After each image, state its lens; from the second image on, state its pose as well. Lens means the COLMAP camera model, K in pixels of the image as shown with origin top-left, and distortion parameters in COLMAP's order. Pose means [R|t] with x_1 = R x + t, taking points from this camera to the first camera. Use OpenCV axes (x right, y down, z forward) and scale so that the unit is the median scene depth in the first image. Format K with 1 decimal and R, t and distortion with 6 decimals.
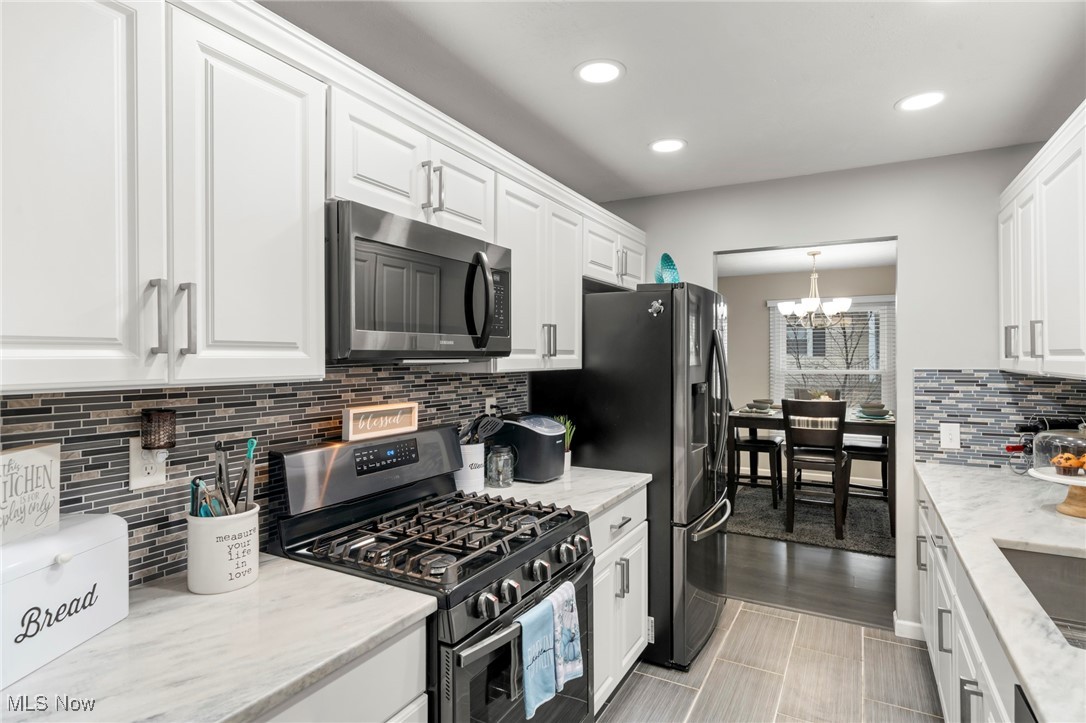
lens RADIAL K [[563.1, 0, 548.9], [0, 563.1, 360.4], [0, 0, 1]] dist [-0.002316, -0.000521]
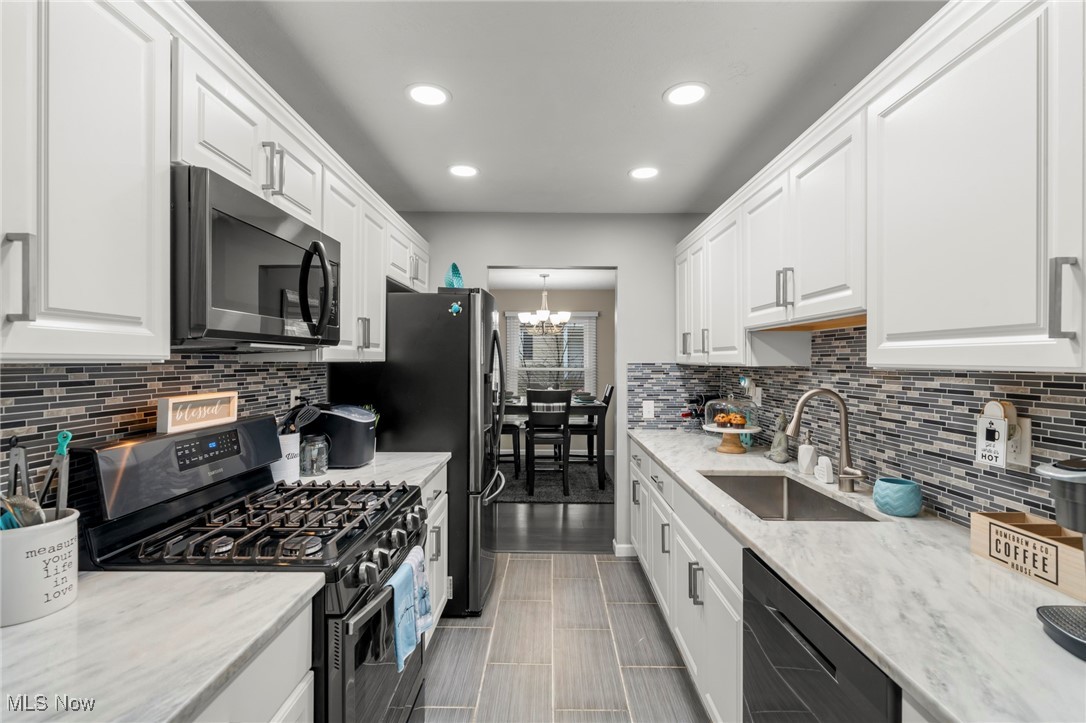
lens RADIAL K [[500.5, 0, 545.0], [0, 500.5, 362.3], [0, 0, 1]] dist [-0.005050, -0.000574]
pose [[0.878151, 0.002985, 0.478374, -0.149635], [-0.001181, 0.999991, -0.004072, 0.023135], [-0.478382, 0.003011, 0.878147, 0.006721]]
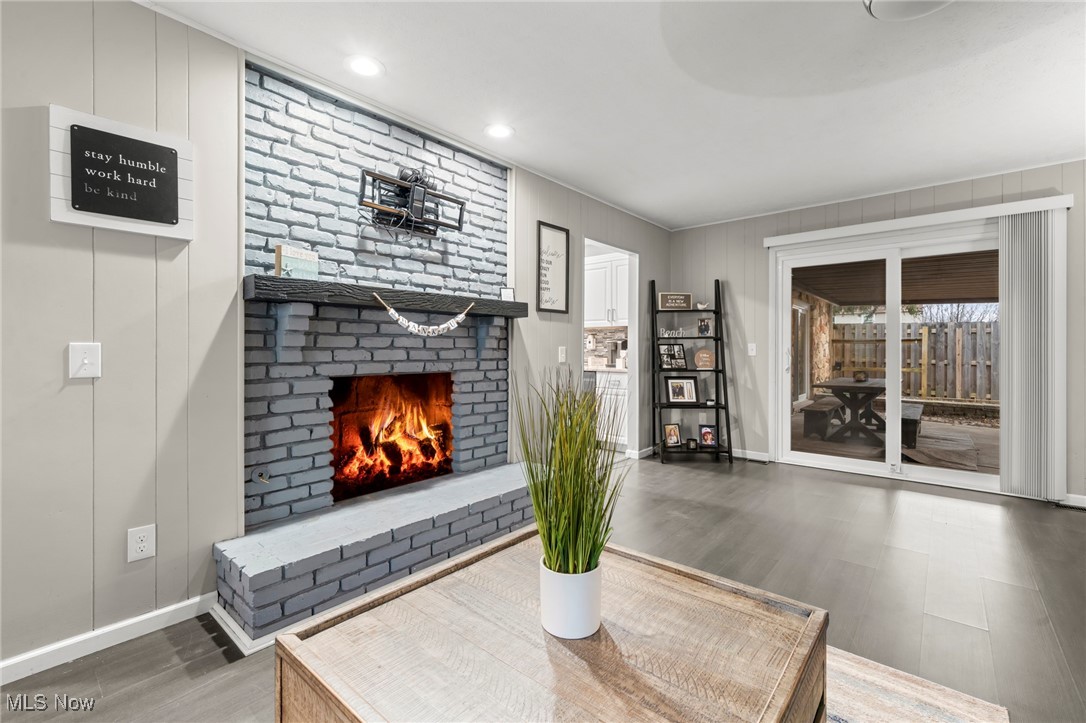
lens RADIAL K [[459.8, 0, 545.0], [0, 459.8, 351.7], [0, 0, 1]] dist [0.000858, 0.001008]
pose [[0.208090, -0.009114, 0.978067, -1.913075], [0.003589, 0.999957, 0.008555, 0.135866], [-0.978103, 0.001731, 0.208114, -0.010503]]
